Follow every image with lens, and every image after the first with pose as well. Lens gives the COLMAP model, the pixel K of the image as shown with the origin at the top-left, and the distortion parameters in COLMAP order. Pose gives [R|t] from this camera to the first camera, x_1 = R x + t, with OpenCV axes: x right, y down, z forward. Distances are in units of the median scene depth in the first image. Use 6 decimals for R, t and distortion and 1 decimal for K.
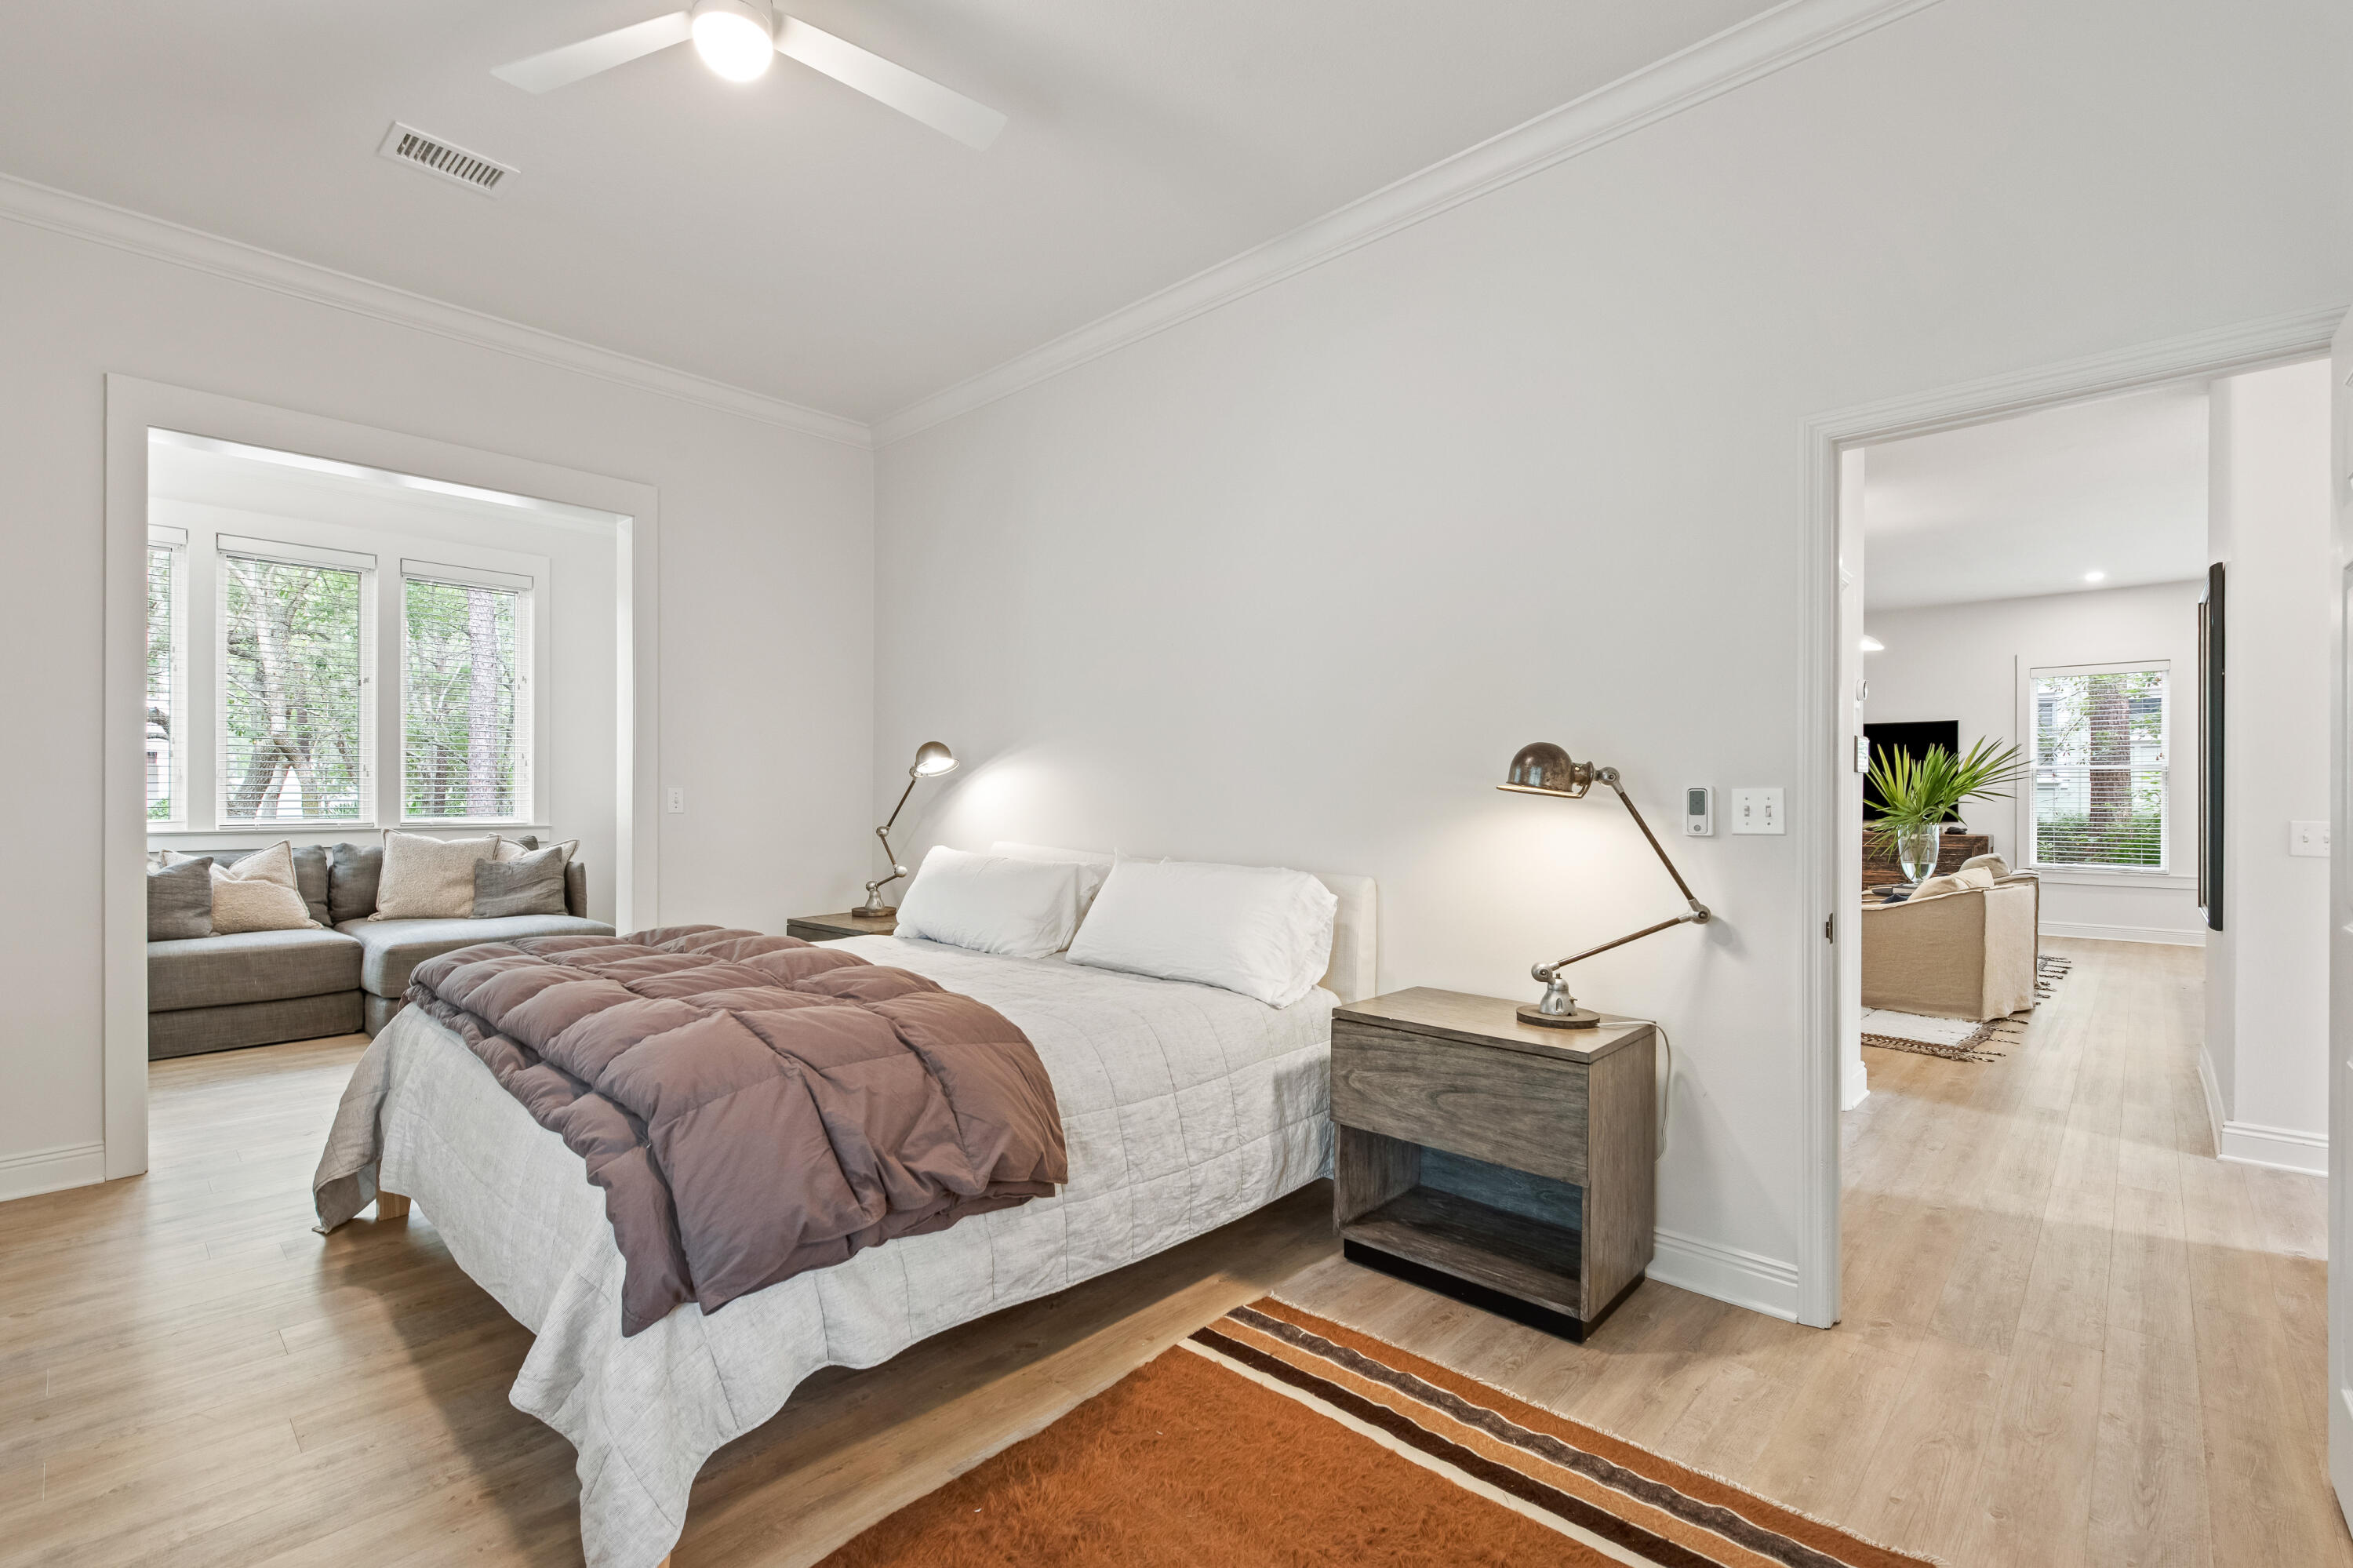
lens RADIAL K [[1035.8, 0, 1184.5], [0, 1035.8, 789.3], [0, 0, 1]] dist [0.001462, -0.000284]
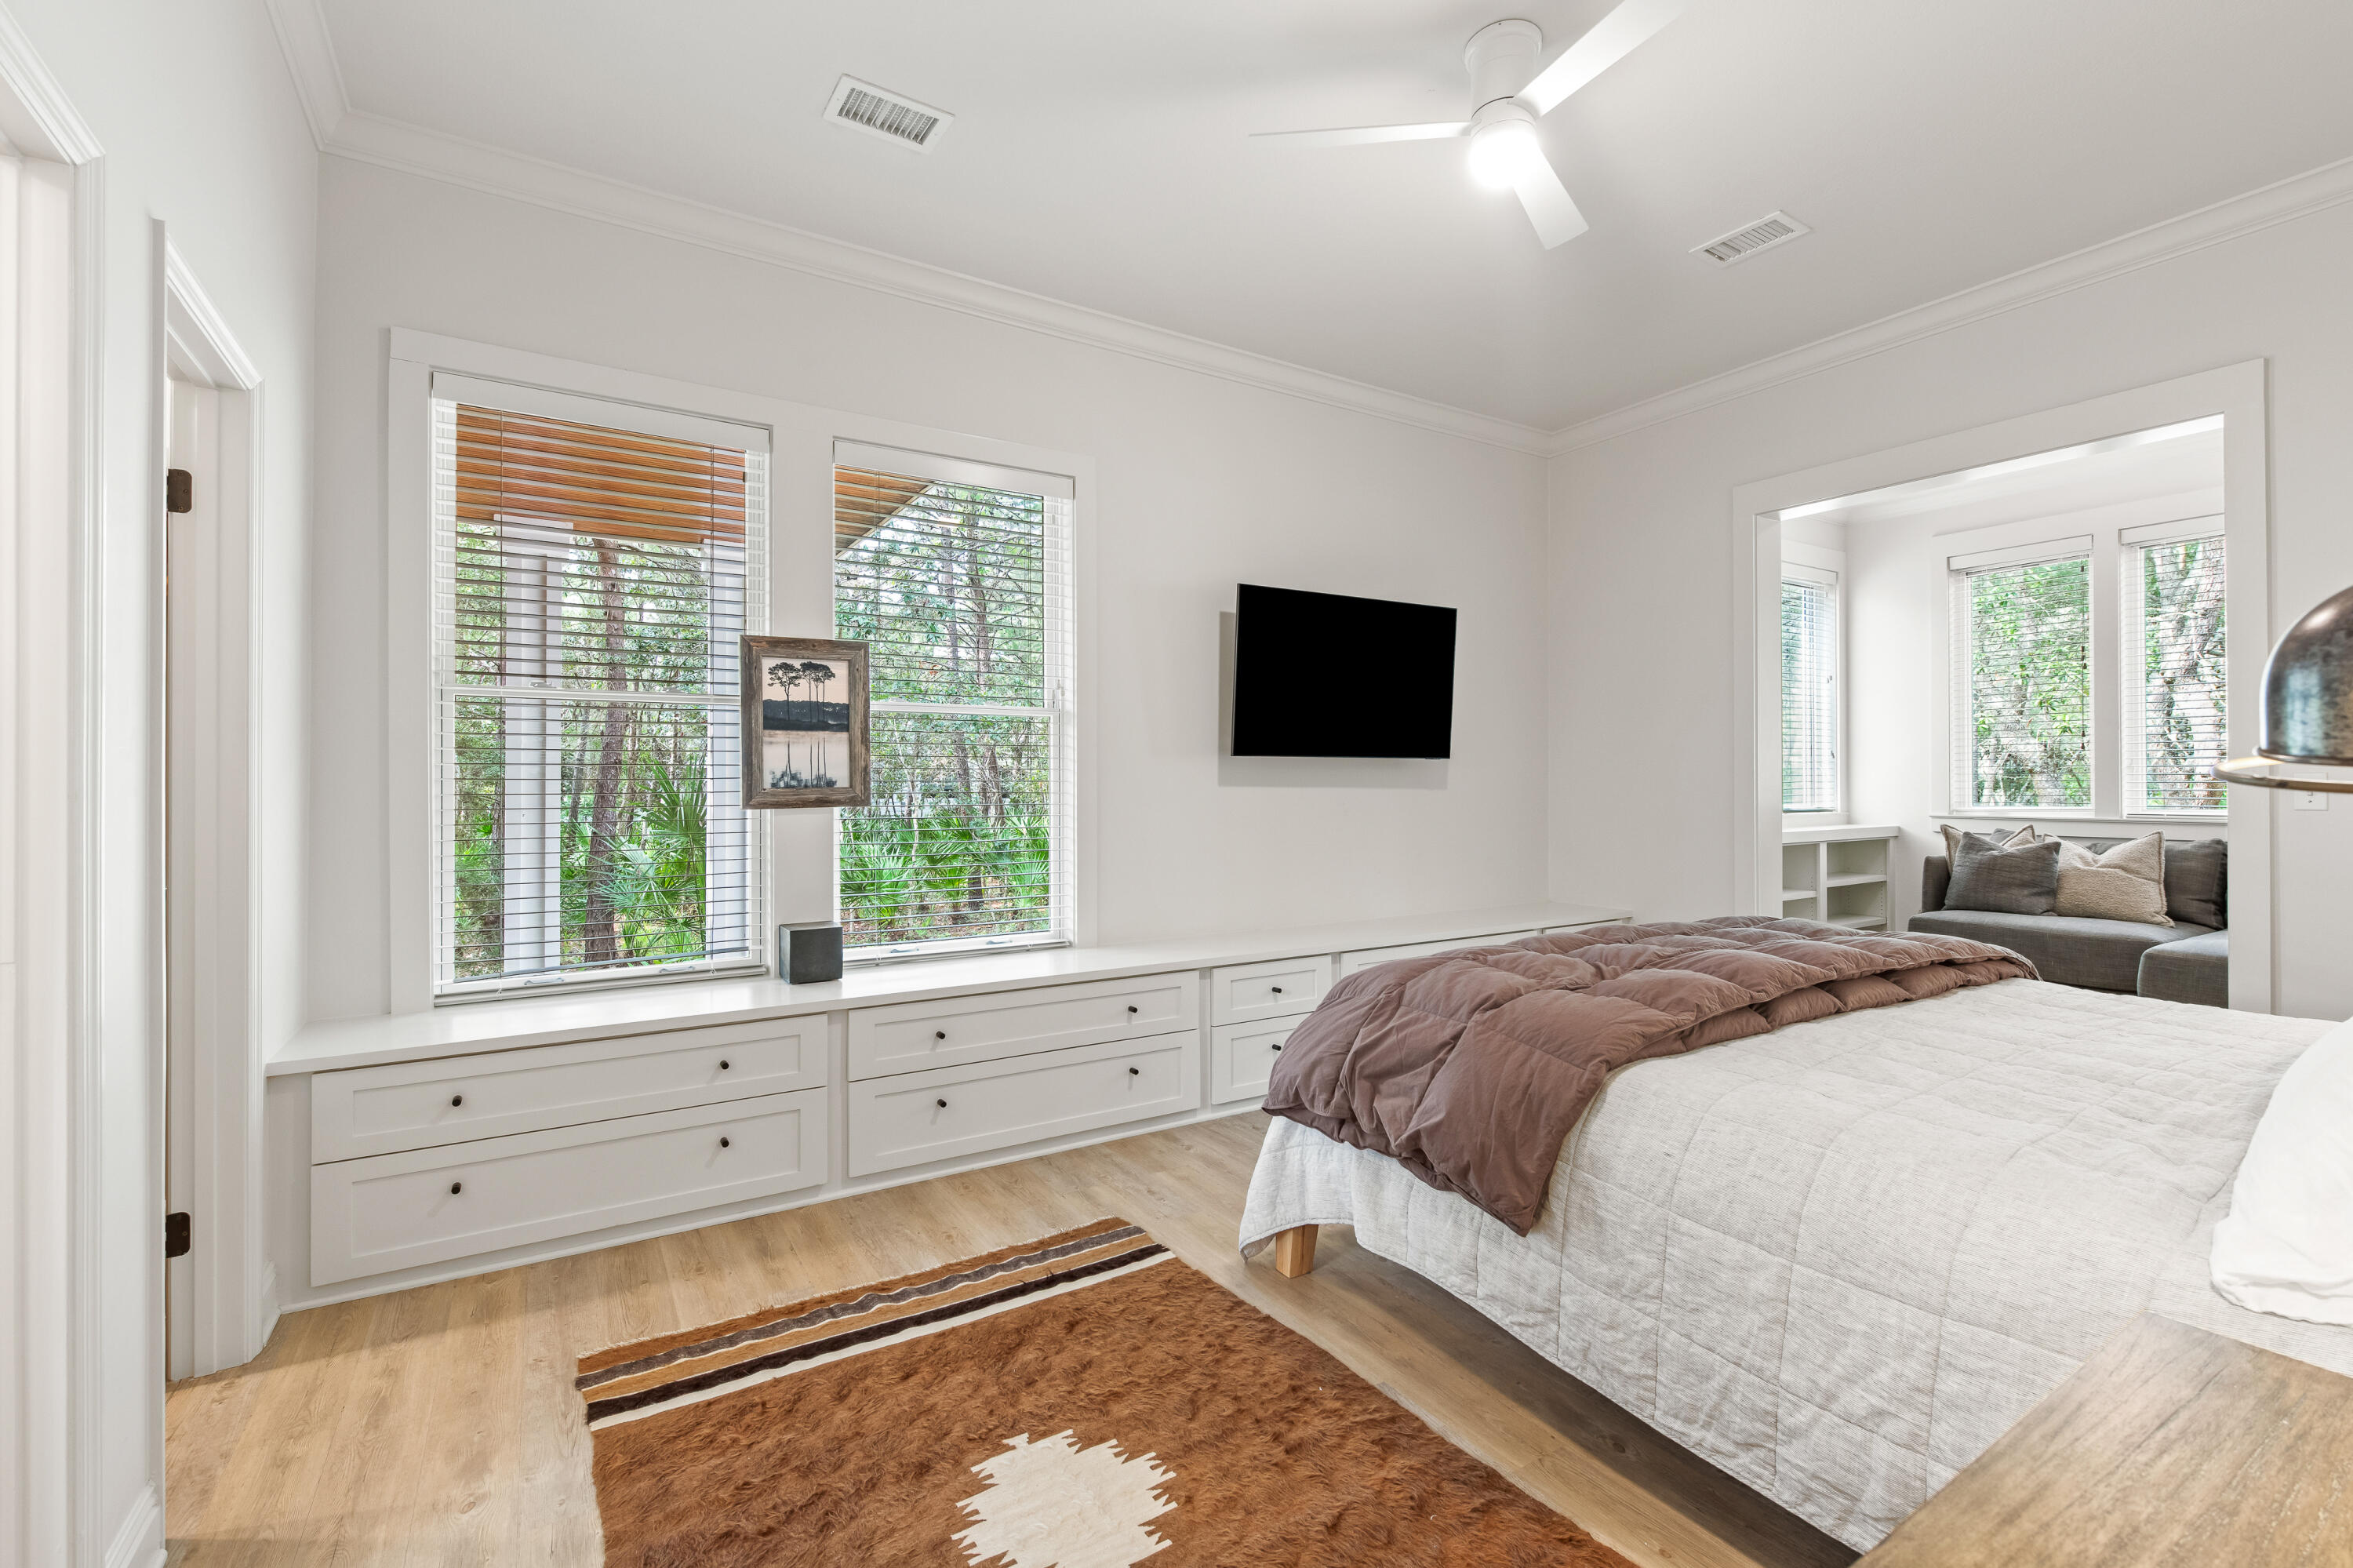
lens RADIAL K [[1035.8, 0, 1184.5], [0, 1035.8, 789.3], [0, 0, 1]] dist [0.001462, -0.000284]
pose [[-0.262405, 0.002764, -0.964954, 0.770196], [0.005339, 0.999985, 0.001412, 0.006977], [0.964943, -0.004782, -0.262416, 0.914493]]
